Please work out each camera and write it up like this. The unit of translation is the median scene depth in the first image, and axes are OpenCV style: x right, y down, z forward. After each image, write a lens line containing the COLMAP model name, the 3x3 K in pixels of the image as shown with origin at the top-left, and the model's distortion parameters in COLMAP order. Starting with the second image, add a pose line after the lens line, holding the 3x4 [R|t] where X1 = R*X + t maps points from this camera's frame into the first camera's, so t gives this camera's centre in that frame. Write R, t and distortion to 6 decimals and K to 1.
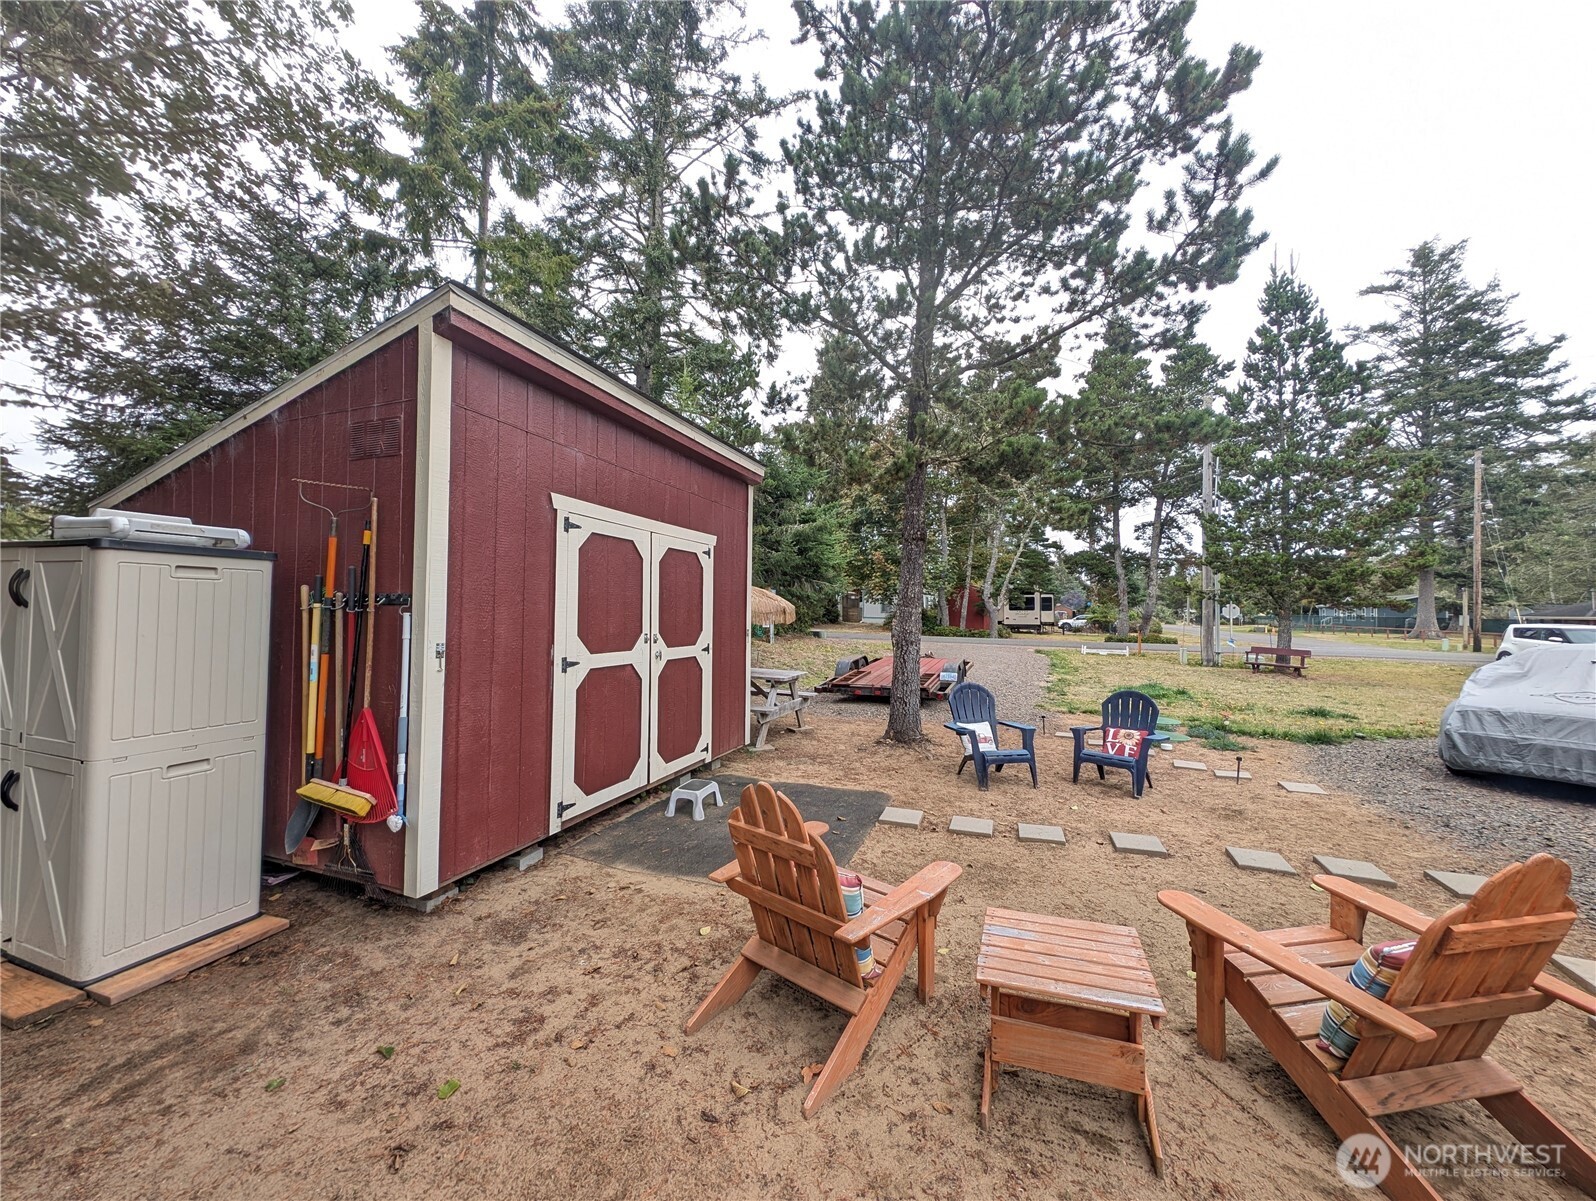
lens RADIAL K [[591.8, 0, 800.0], [0, 591.8, 599.6], [0, 0, 1]] dist [0.011717, -0.004951]
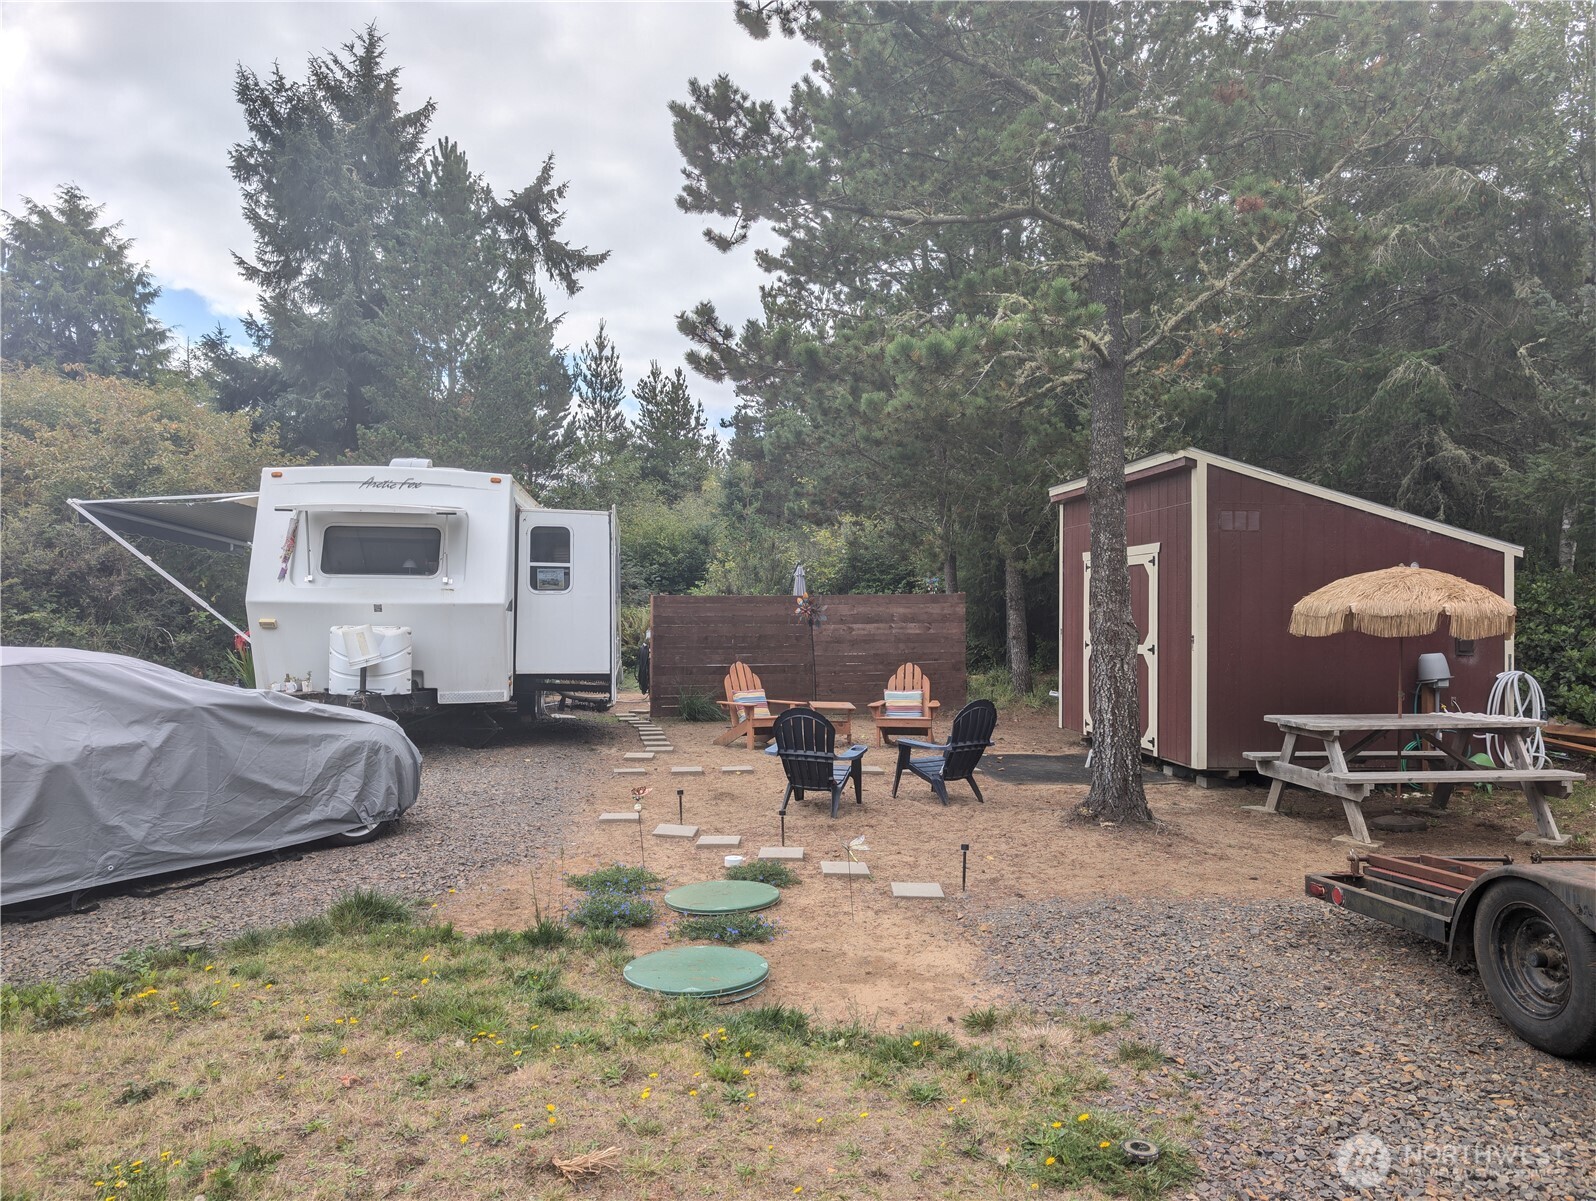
lens RADIAL K [[1136.4, 0, 789.2], [0, 1136.4, 602.2], [0, 0, 1]] dist [0.005093, 0.000736]
pose [[-0.894502, -0.022236, -0.446510, 1.632532], [-0.008522, 0.999429, -0.032699, 0.082815], [0.446982, -0.025445, -0.894181, 3.060644]]
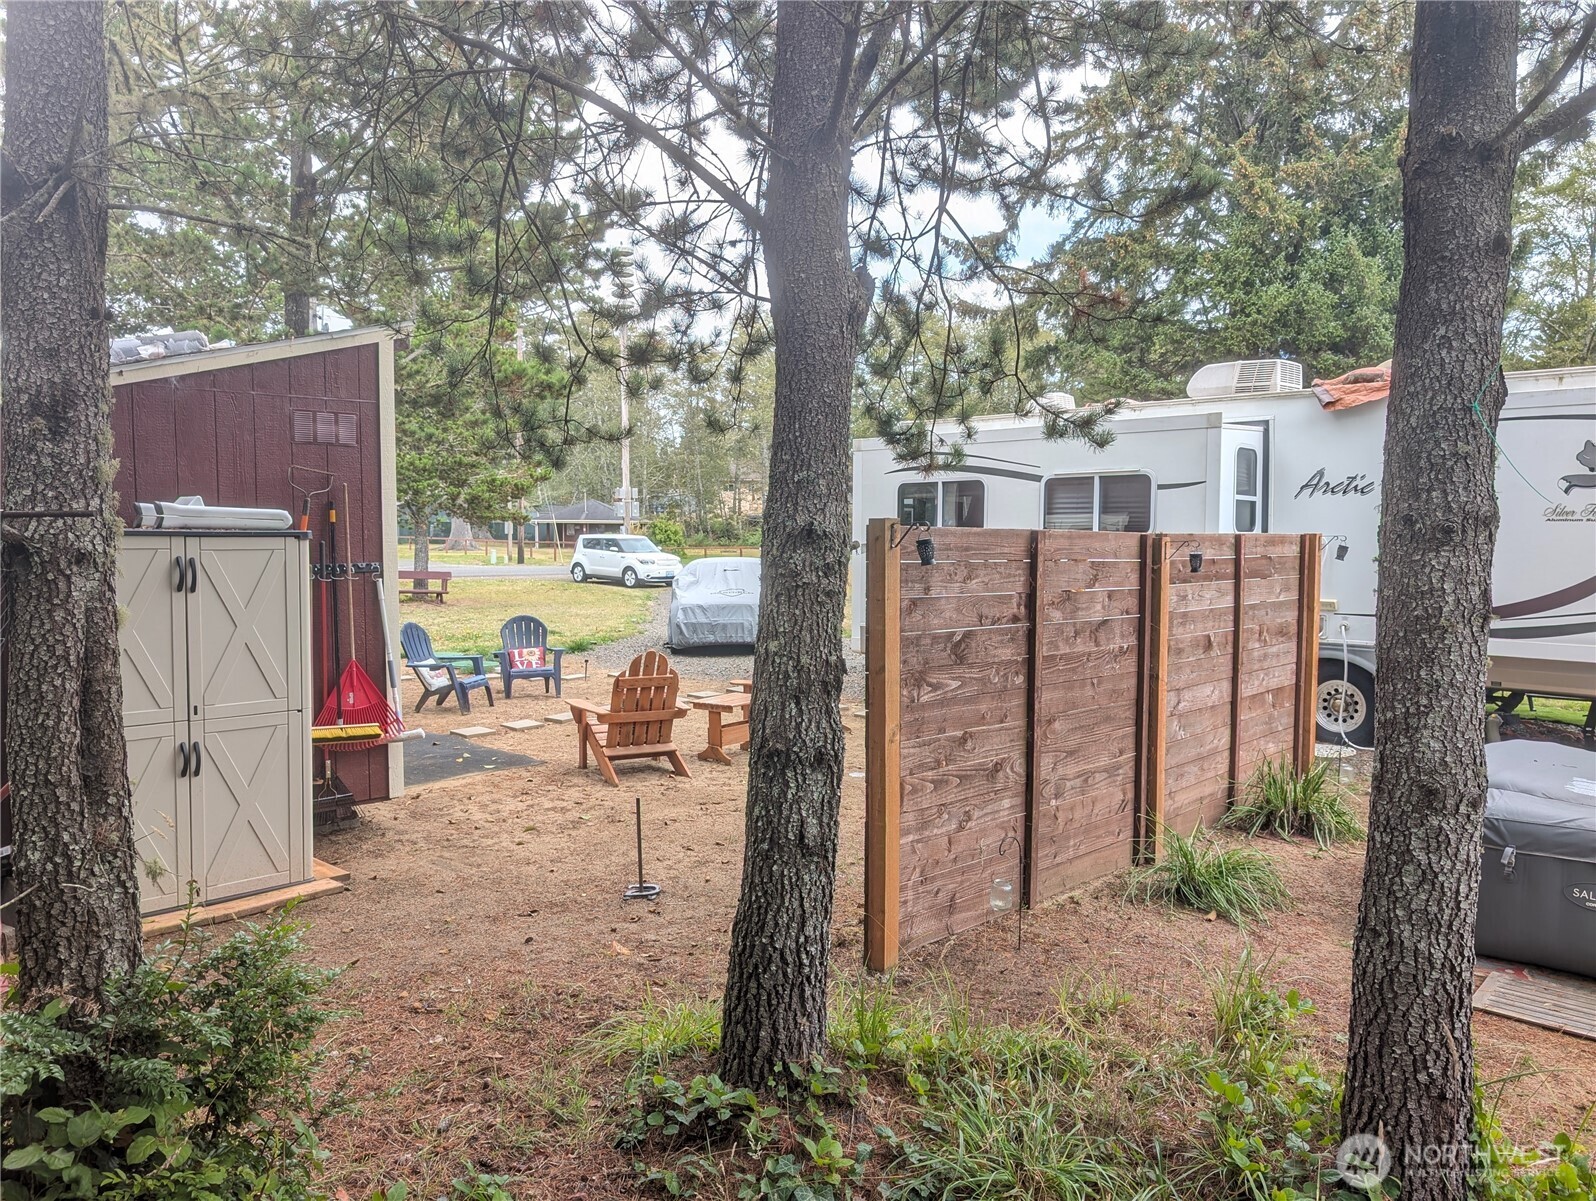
lens RADIAL K [[1141.4, 0, 809.8], [0, 1141.4, 593.6], [0, 0, 1]] dist [0.041671, -0.047323]
pose [[0.409785, -0.067432, 0.909686, -1.577640], [-0.017947, 0.996475, 0.081950, -0.099219], [-0.912006, -0.049909, 0.407130, -0.503495]]
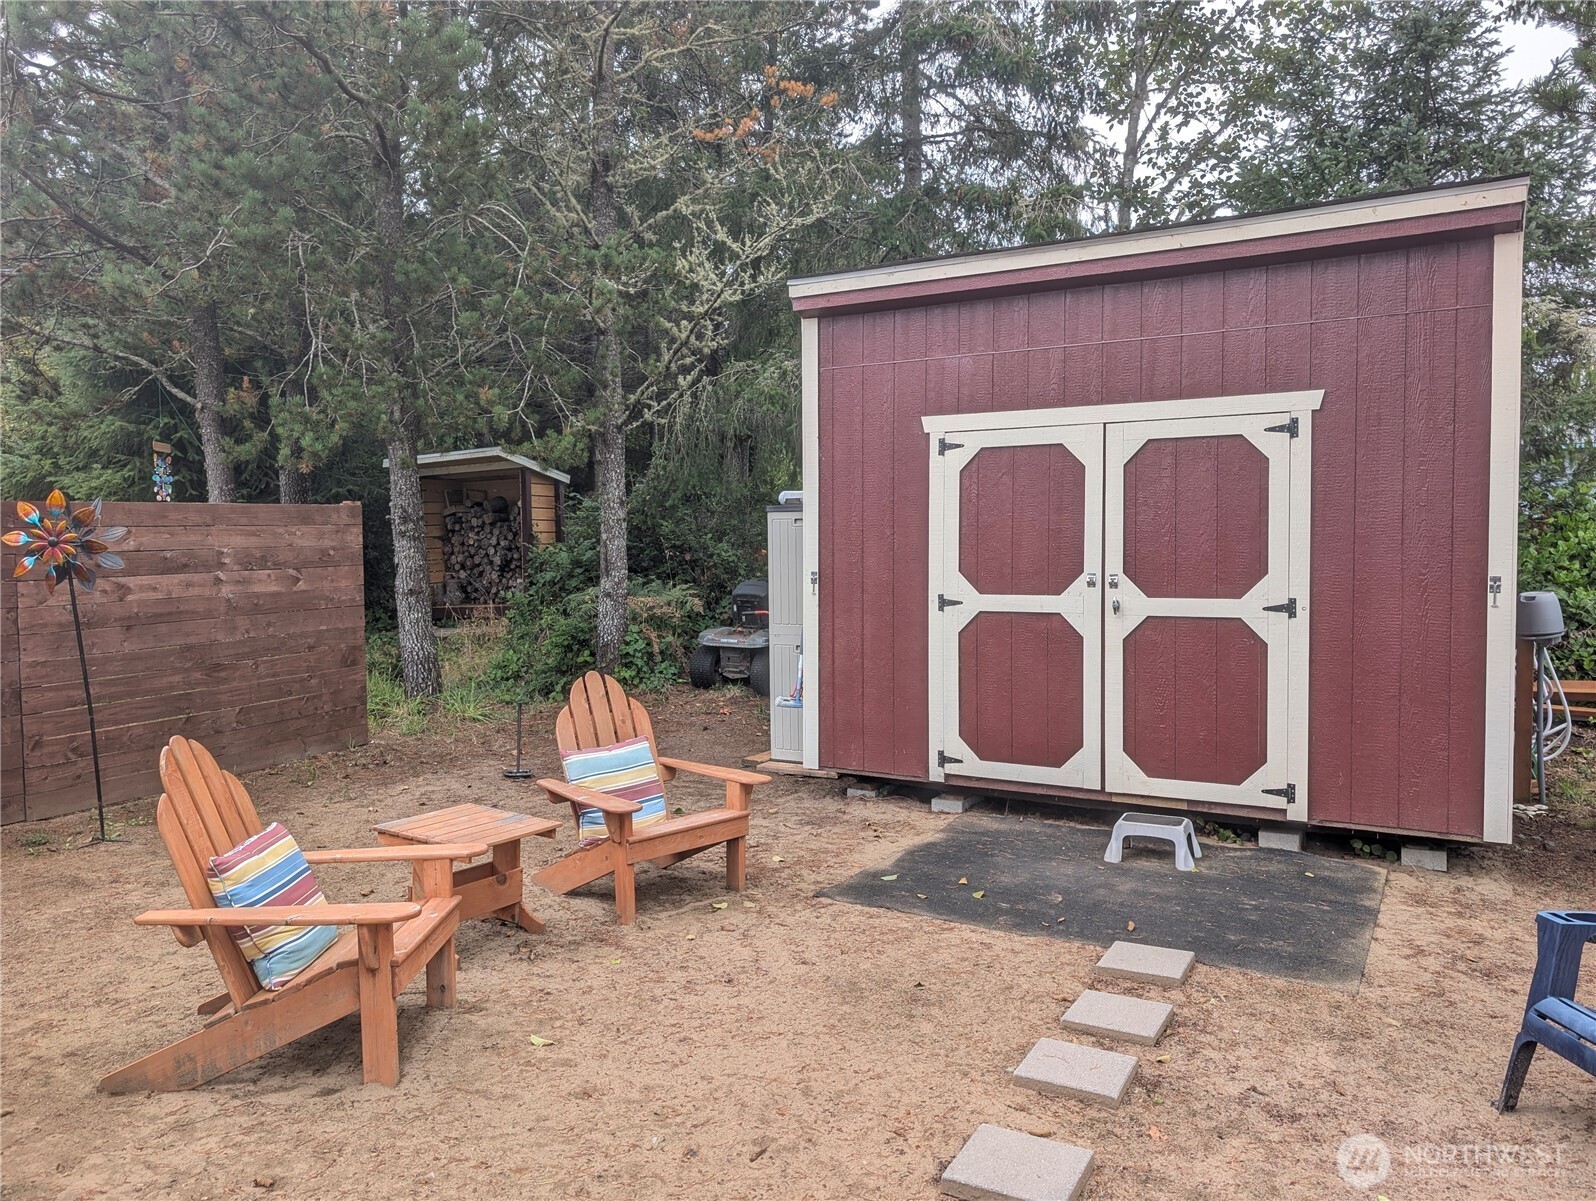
lens RADIAL K [[1141.4, 0, 809.8], [0, 1141.4, 593.6], [0, 0, 1]] dist [0.041671, -0.047323]
pose [[-0.155329, 0.029443, -0.987424, 1.114717], [0.026973, 0.999309, 0.025555, 0.037745], [0.987494, -0.022664, -0.156016, 0.878394]]
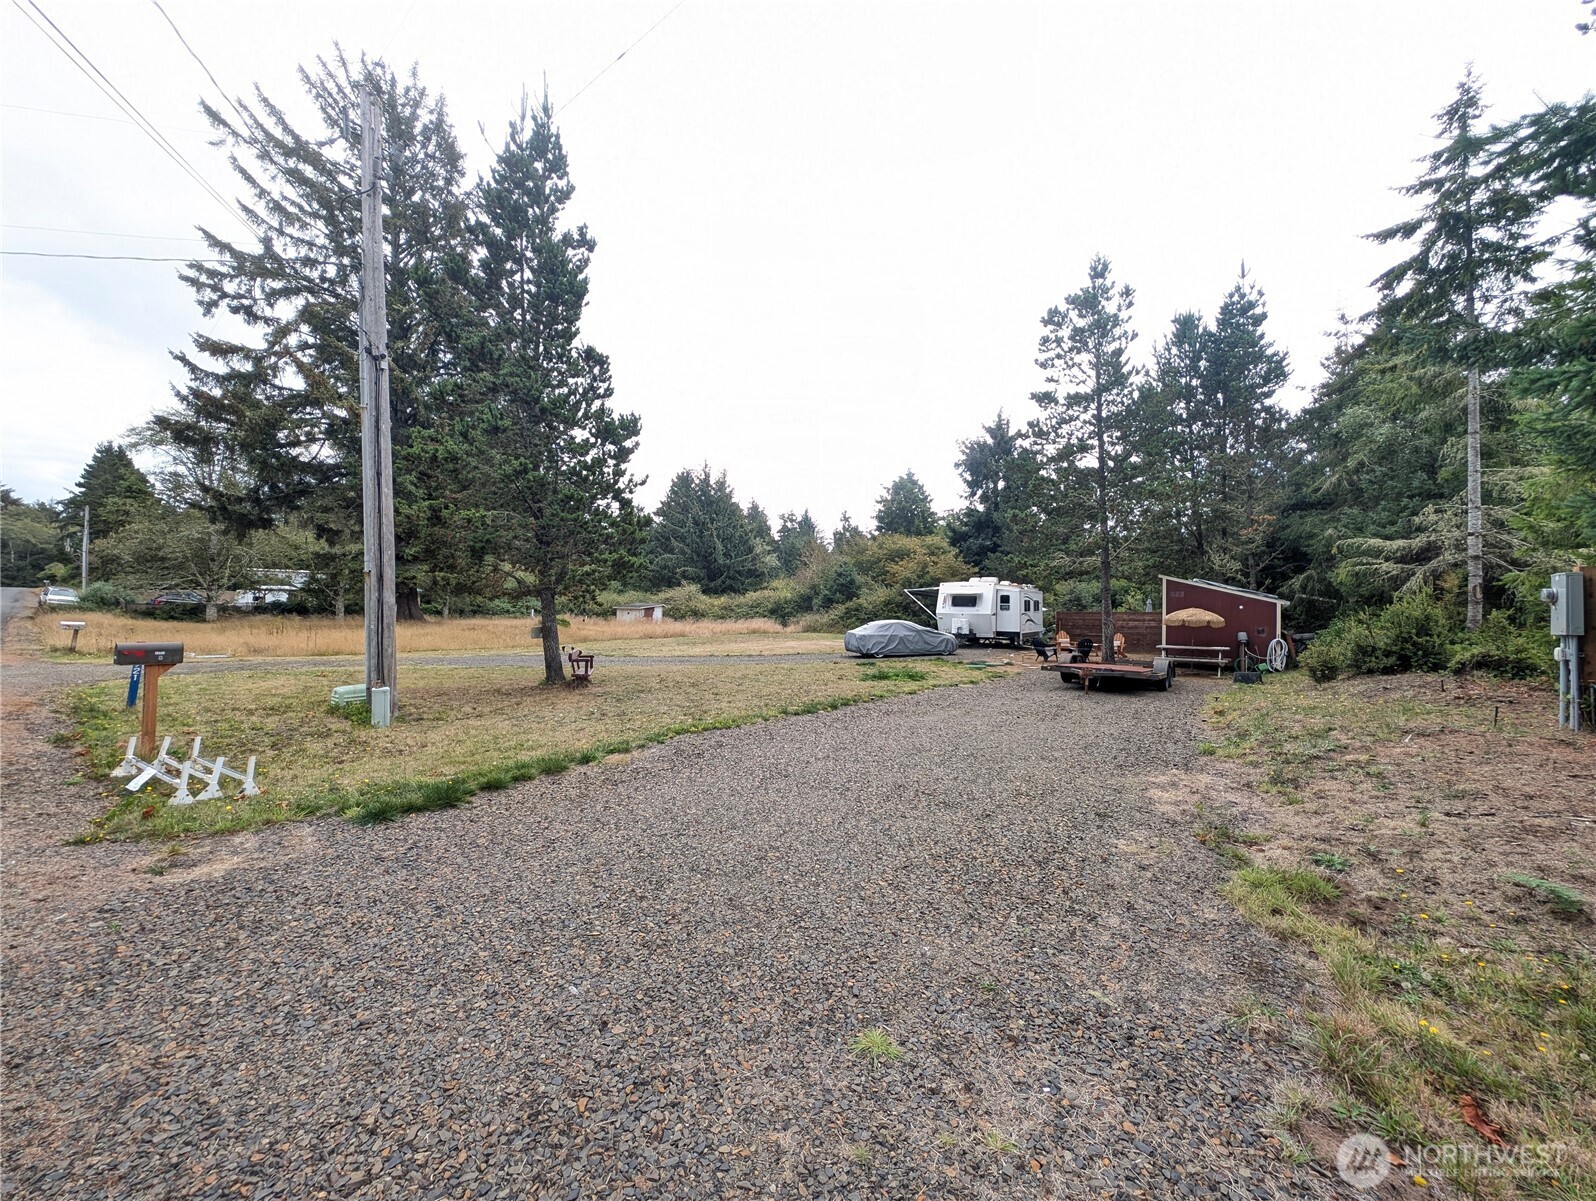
lens RADIAL K [[597.8, 0, 798.0], [0, 597.8, 600.5], [0, 0, 1]] dist [0.010733, -0.010126]
pose [[-0.958390, -0.024473, 0.284410, 1.211594], [-0.032641, 0.999179, -0.024012, 0.077647], [-0.283589, -0.032296, -0.958402, 6.552856]]
